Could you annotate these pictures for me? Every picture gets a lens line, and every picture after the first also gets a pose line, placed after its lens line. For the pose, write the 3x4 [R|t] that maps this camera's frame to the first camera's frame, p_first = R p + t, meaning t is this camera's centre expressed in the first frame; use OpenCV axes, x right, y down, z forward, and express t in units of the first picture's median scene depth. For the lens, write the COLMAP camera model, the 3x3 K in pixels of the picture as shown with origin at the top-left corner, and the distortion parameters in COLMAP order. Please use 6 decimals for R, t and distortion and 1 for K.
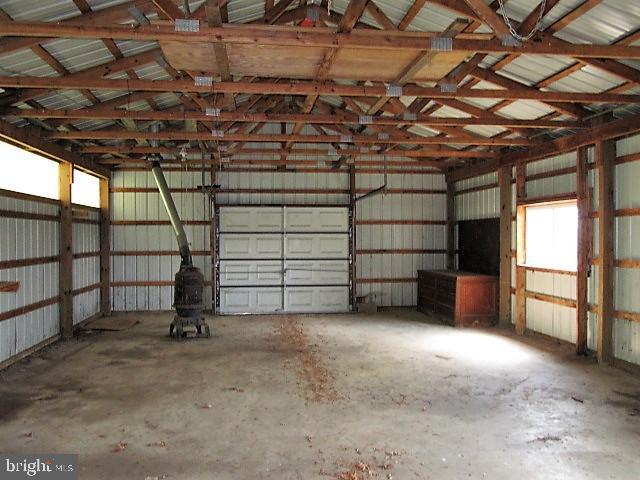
lens RADIAL K [[517.9, 0, 318.9], [0, 517.9, 239.9], [0, 0, 1]] dist [-0.057760, 0.030151]
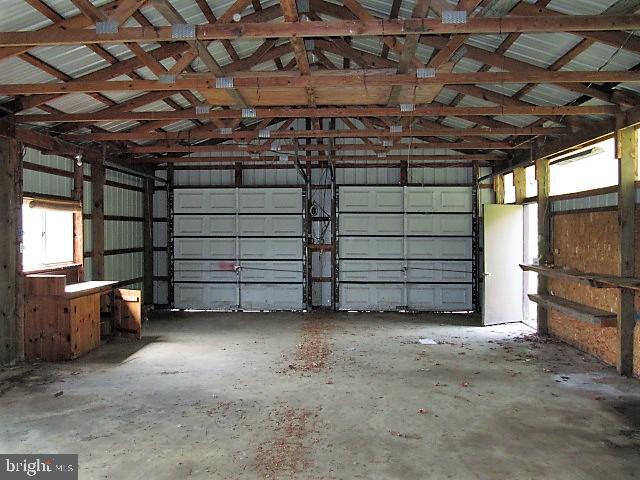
lens RADIAL K [[517.9, 0, 319.2], [0, 517.9, 237.7], [0, 0, 1]] dist [-0.057760, 0.030151]
pose [[-0.983411, 0.000326, 0.181392, -0.197268], [0.003668, 0.999830, 0.018086, -0.018990], [-0.181356, 0.018452, -0.983244, 1.931461]]
